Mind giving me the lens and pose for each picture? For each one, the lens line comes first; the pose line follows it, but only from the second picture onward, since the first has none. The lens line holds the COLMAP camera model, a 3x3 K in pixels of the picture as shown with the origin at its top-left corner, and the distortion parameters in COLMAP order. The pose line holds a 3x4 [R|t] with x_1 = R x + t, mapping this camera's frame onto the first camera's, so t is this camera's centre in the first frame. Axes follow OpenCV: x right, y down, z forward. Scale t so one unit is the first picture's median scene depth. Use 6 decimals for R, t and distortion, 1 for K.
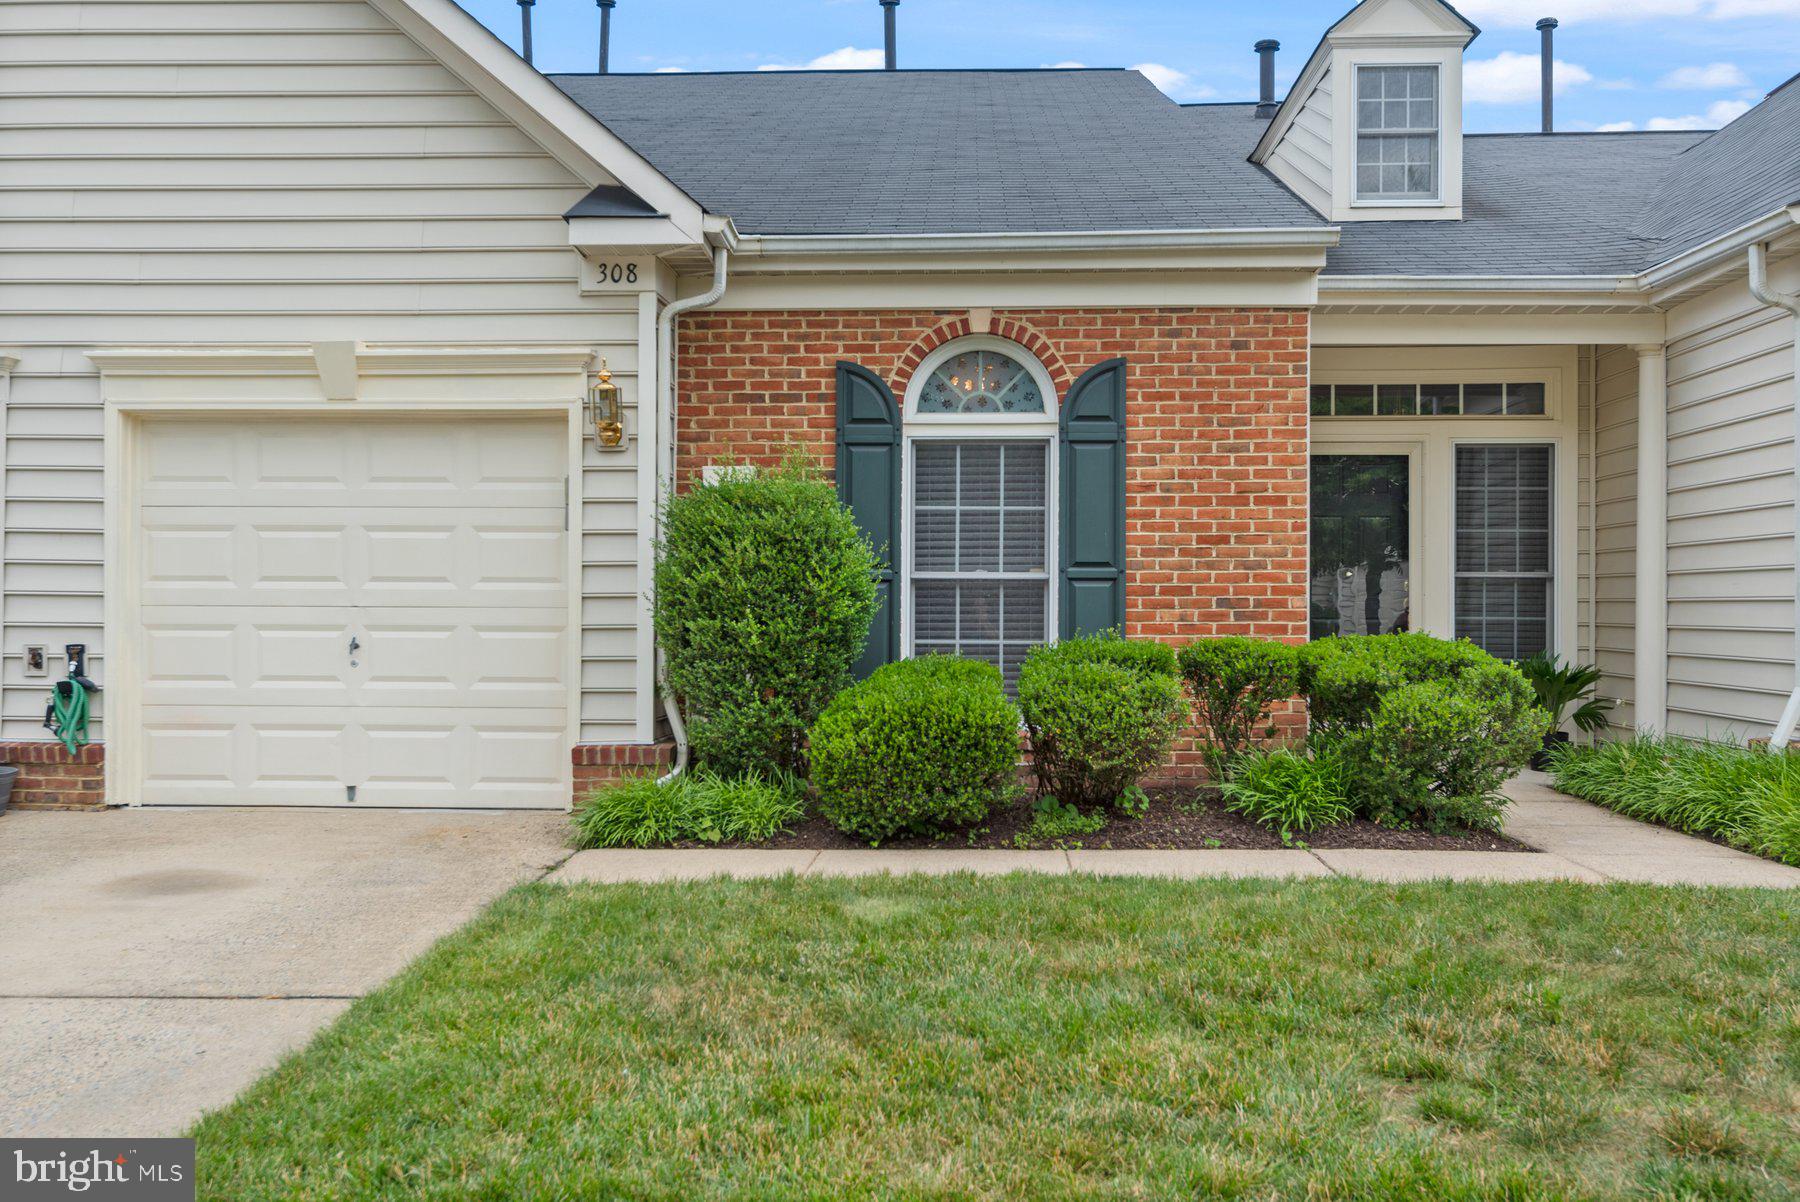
lens RADIAL K [[1489.3, 0, 900.0], [0, 1489.3, 601.0], [0, 0, 1]] dist [0.036480, -0.007960]
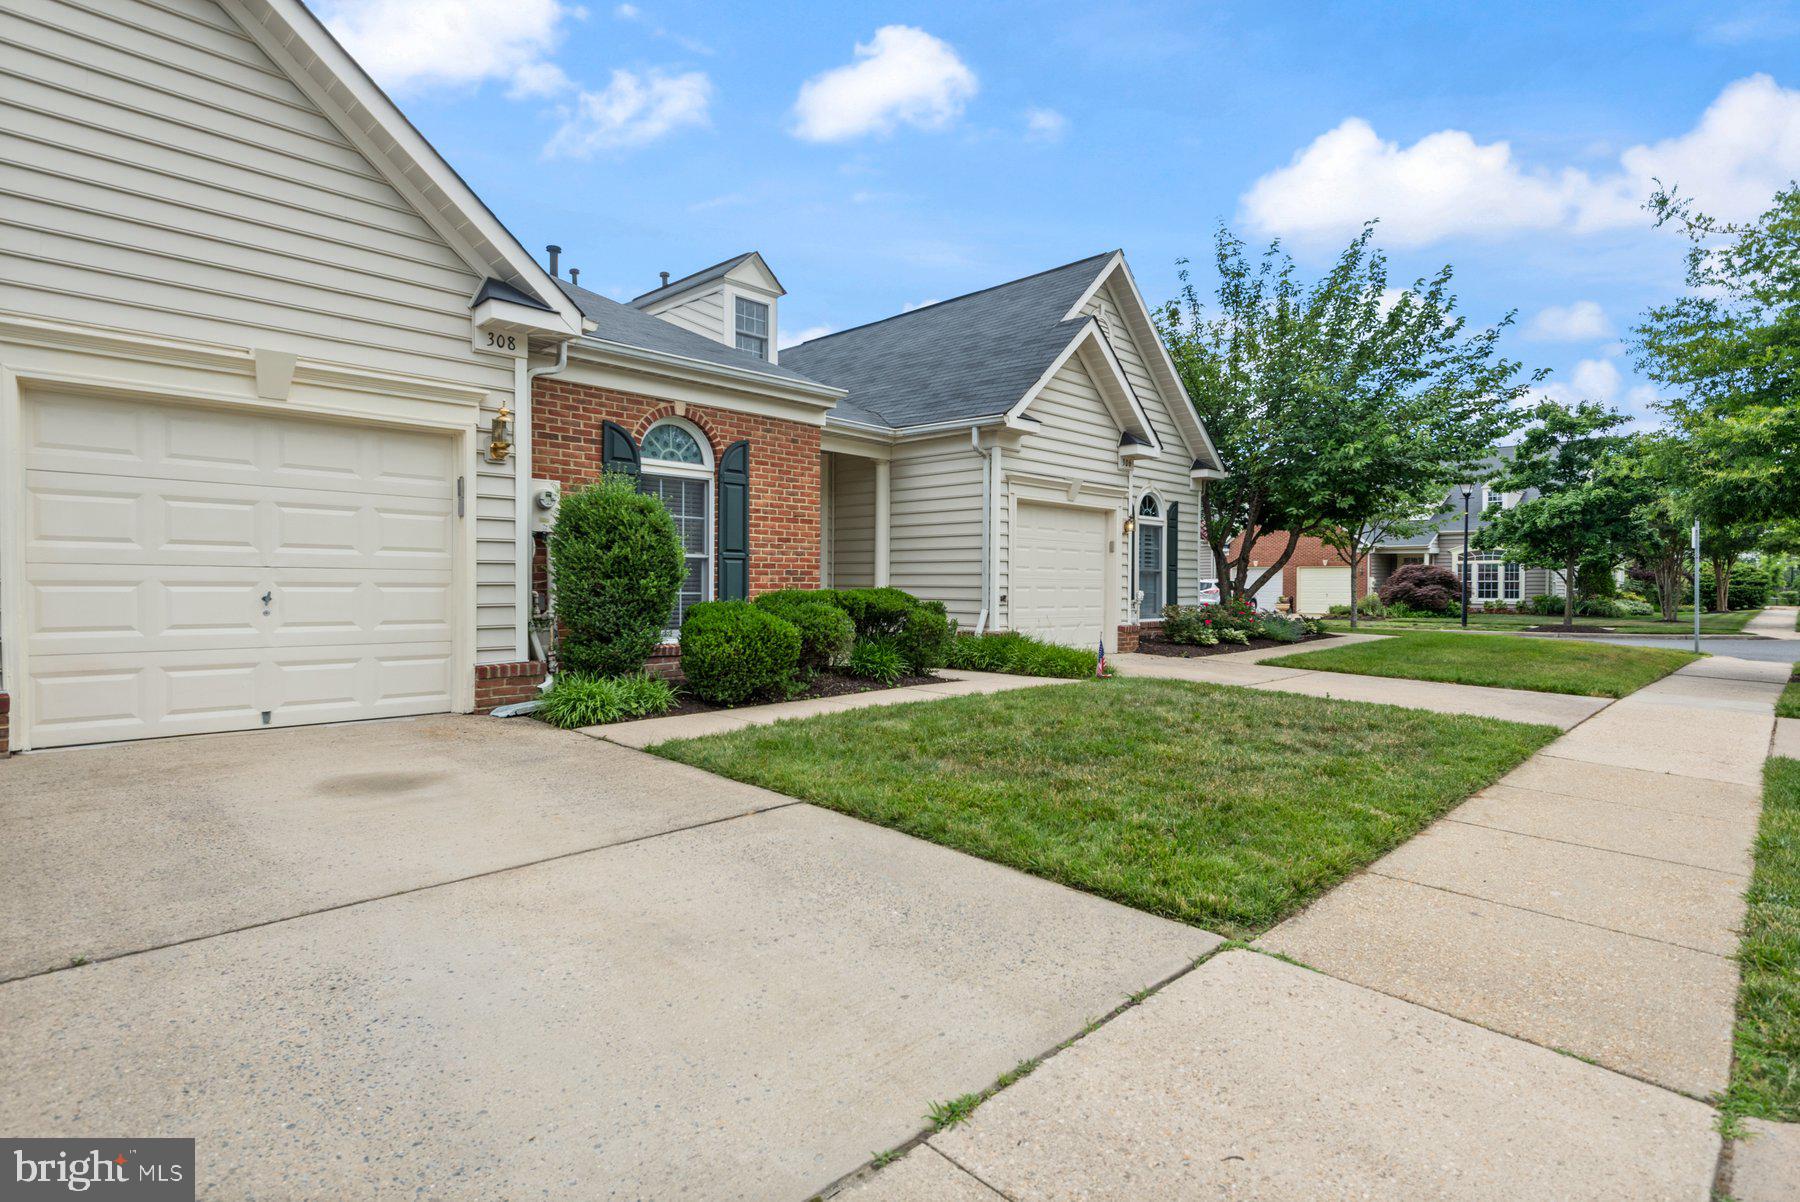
lens RADIAL K [[815.5, 0, 901.0], [0, 815.5, 593.8], [0, 0, 1]] dist [0.043777, -0.023479]
pose [[0.715805, -0.007171, 0.698263, -0.433724], [-0.009504, 0.999755, 0.020010, 0.006652], [-0.698235, -0.020960, 0.715562, 0.132709]]
